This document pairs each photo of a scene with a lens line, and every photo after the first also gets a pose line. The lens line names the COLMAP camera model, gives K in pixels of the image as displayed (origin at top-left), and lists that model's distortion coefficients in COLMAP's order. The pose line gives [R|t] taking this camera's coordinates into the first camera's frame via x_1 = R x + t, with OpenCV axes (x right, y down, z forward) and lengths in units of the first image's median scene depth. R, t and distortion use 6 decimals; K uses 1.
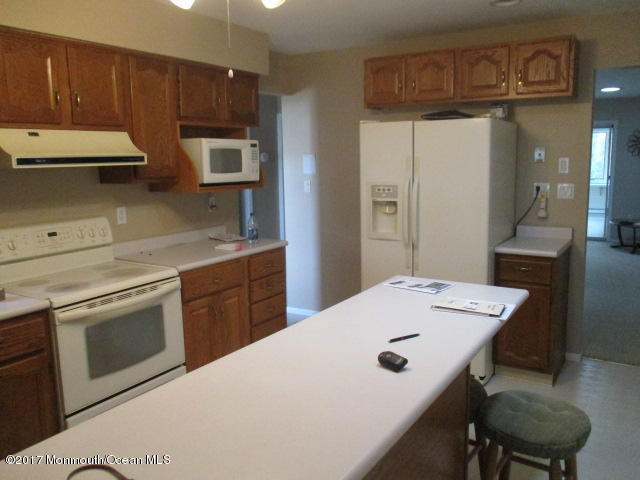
lens RADIAL K [[534.8, 0, 320.0], [0, 534.8, 240.0], [0, 0, 1]] dist [-0.005090, -0.000349]
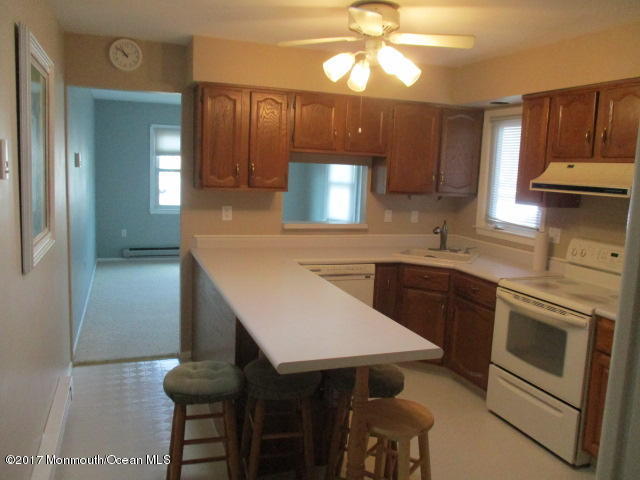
lens RADIAL K [[534.8, 0, 320.0], [0, 534.8, 240.0], [0, 0, 1]] dist [-0.005090, -0.000349]
pose [[-0.610062, 0.095734, -0.786549, 0.799975], [-0.154265, 0.959328, 0.236415, -0.223237], [0.777191, 0.265565, -0.570481, 1.222791]]
